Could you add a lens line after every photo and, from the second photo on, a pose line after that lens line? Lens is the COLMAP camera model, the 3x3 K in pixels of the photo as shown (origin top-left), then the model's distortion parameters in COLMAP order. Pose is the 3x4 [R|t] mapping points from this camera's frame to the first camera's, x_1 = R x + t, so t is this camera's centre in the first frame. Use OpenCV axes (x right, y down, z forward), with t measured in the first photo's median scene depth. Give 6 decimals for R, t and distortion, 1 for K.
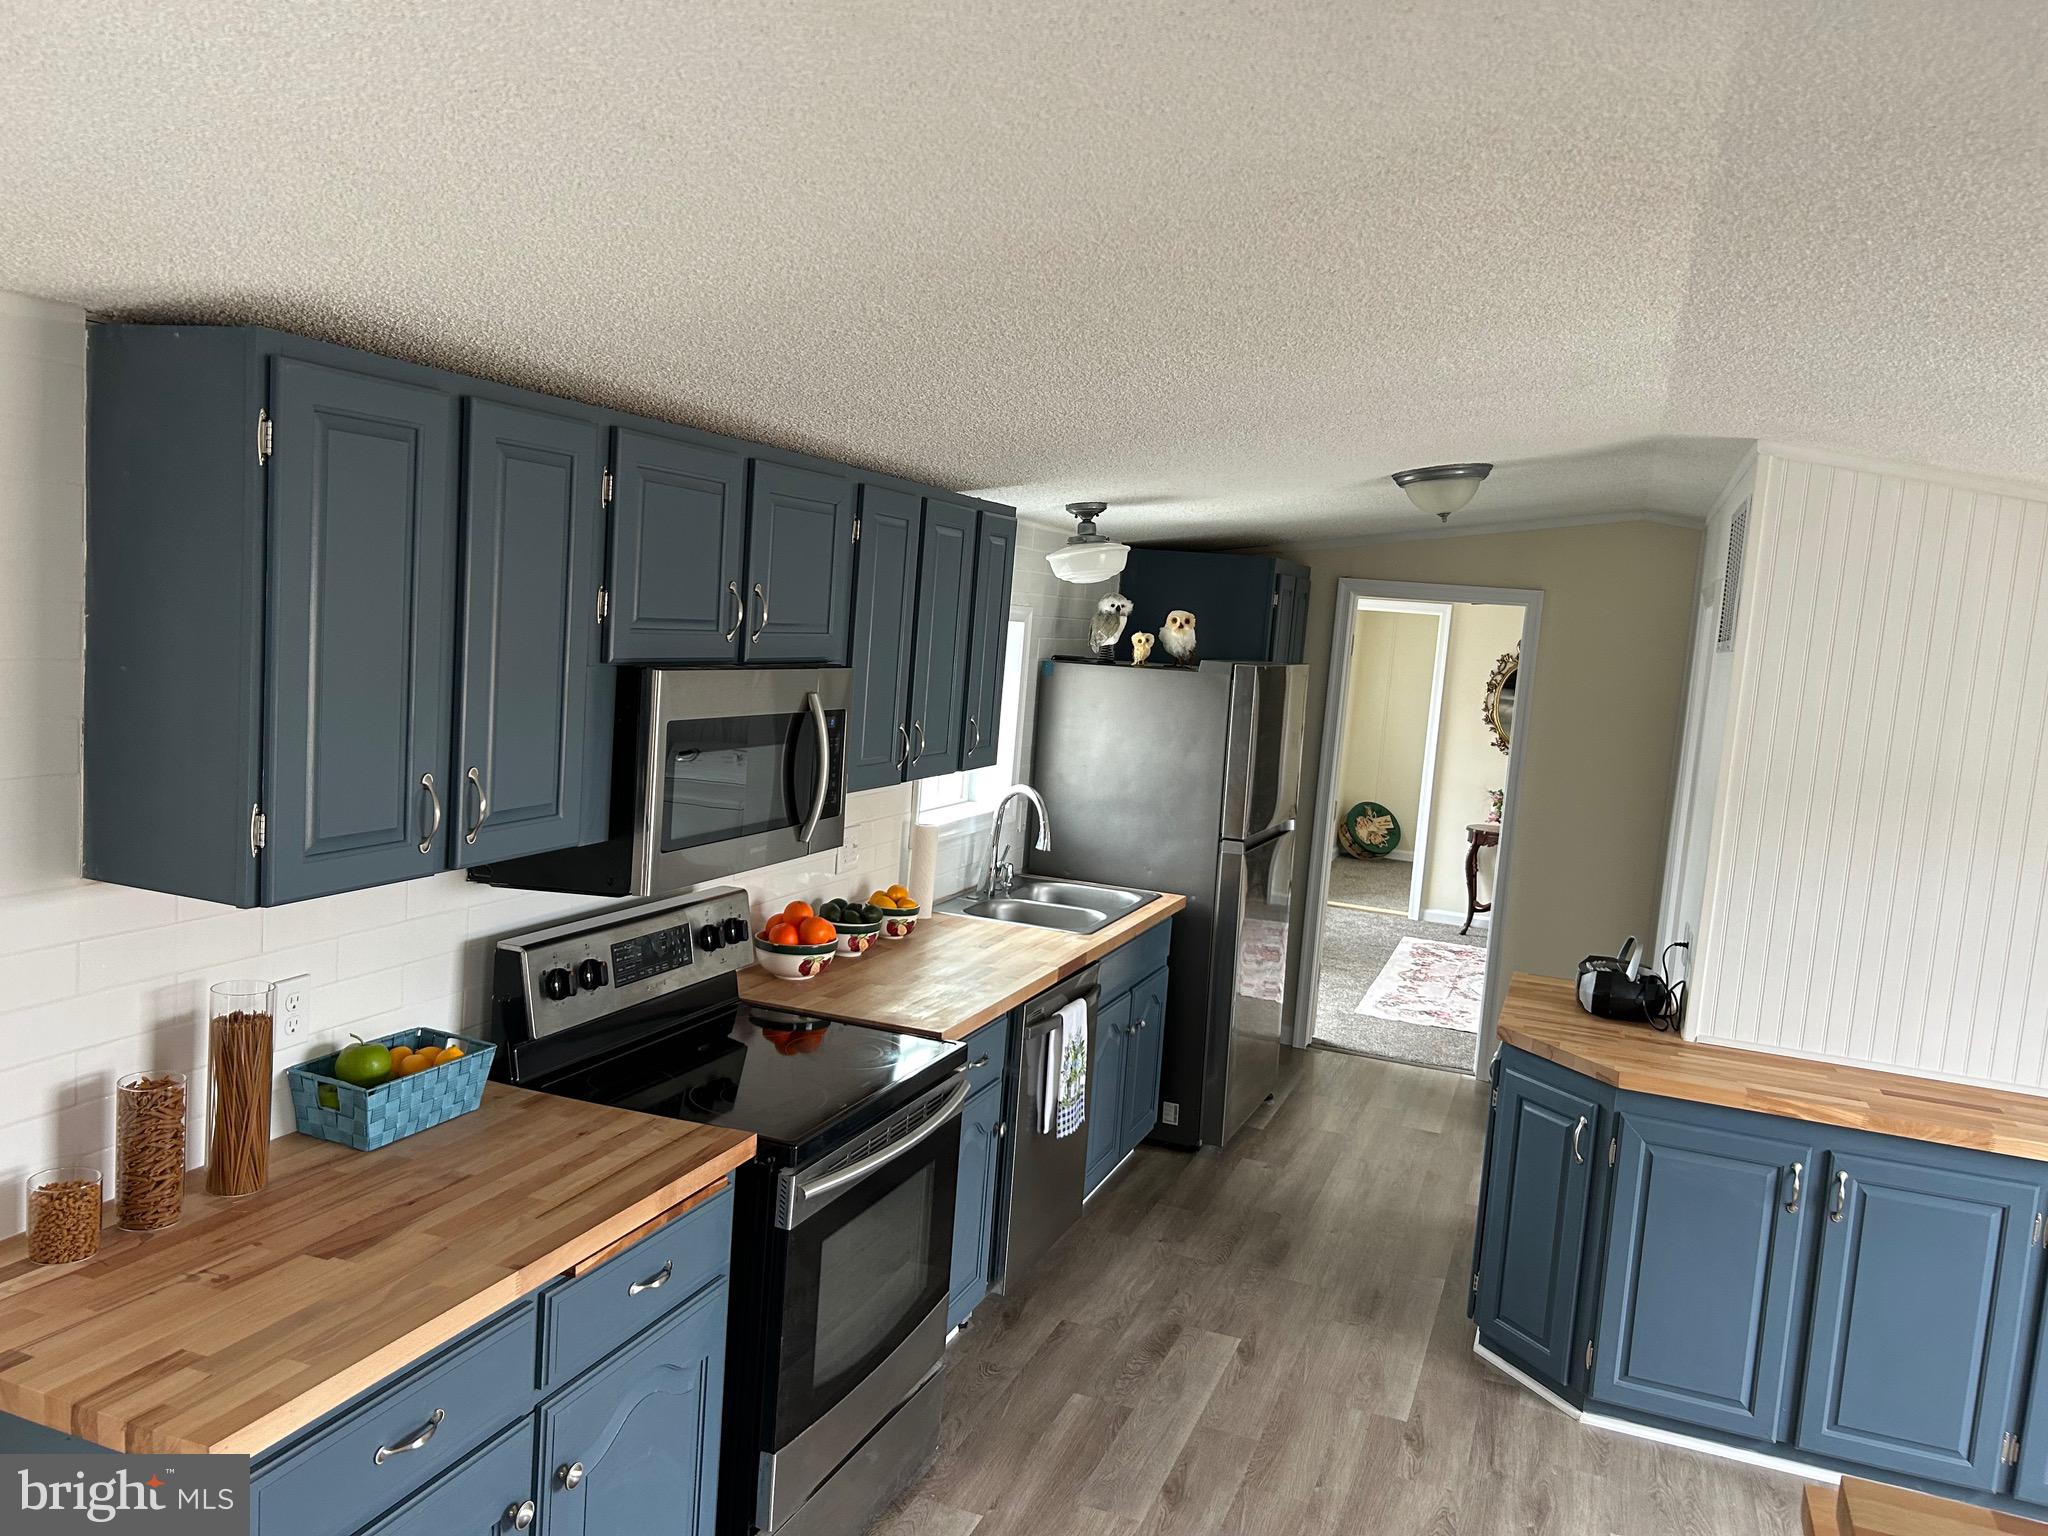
lens RADIAL K [[1530.1, 0, 1065.6], [0, 1530.1, 766.8], [0, 0, 1]] dist [0.050124, -0.054509]
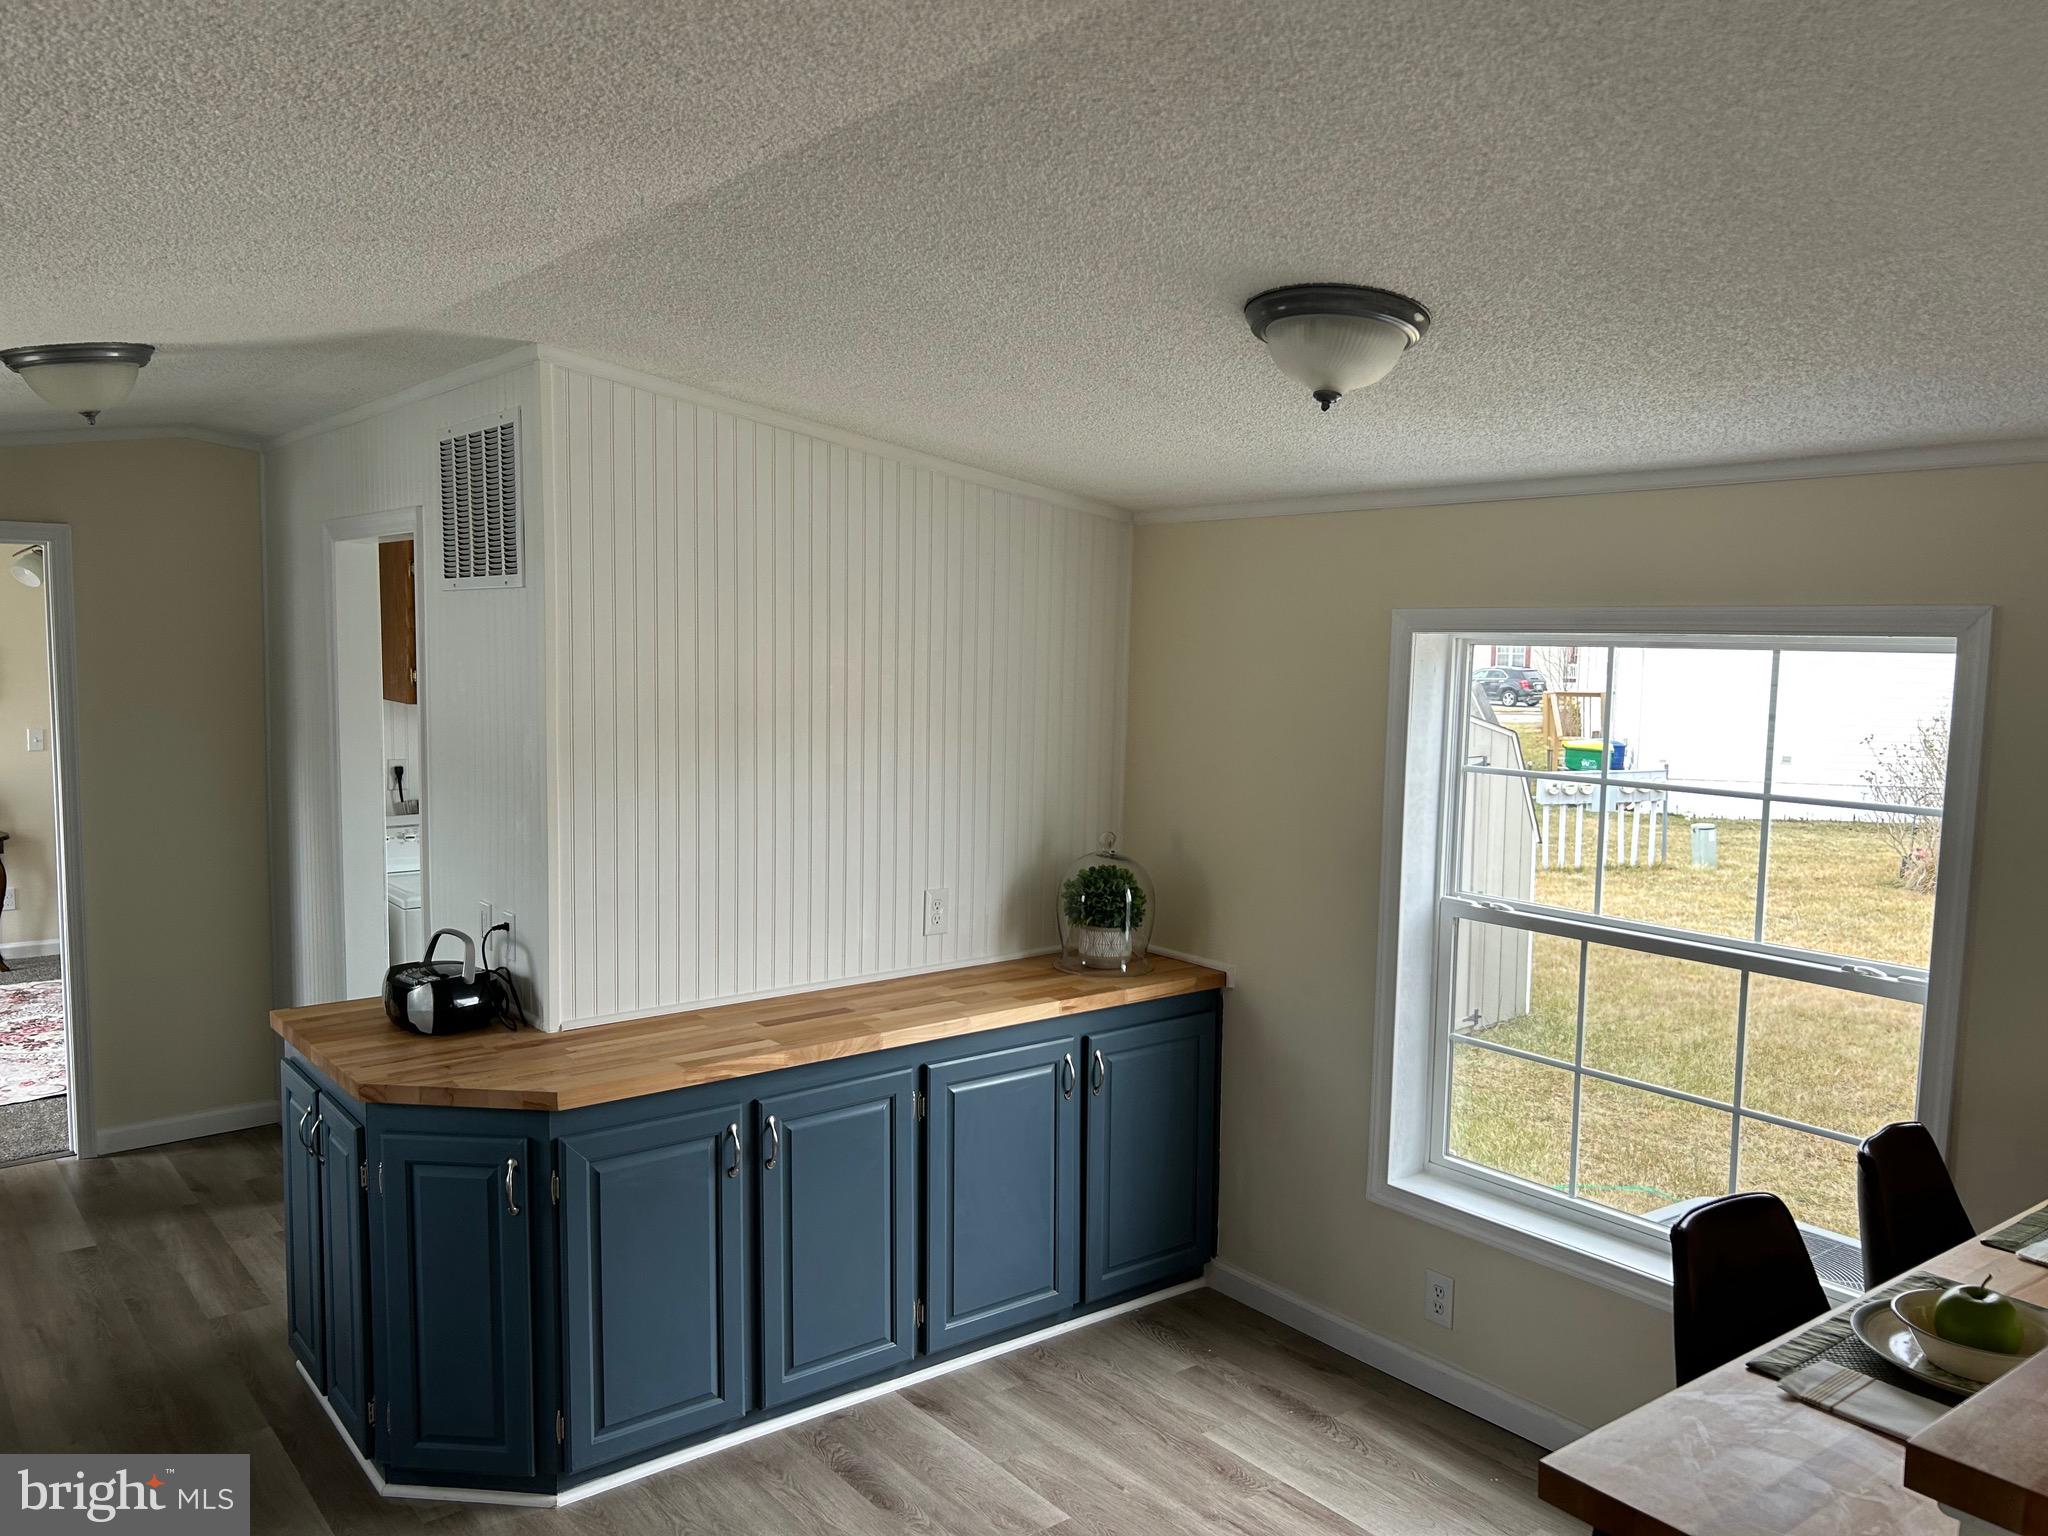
lens RADIAL K [[1530.2, 0, 1072.0], [0, 1530.2, 780.4], [0, 0, 1]] dist [0.049361, -0.052072]
pose [[0.544063, -0.154517, 0.824694, -0.141699], [0.113201, 0.987428, 0.110327, -0.028404], [-0.831373, 0.033332, 0.554714, 0.268274]]
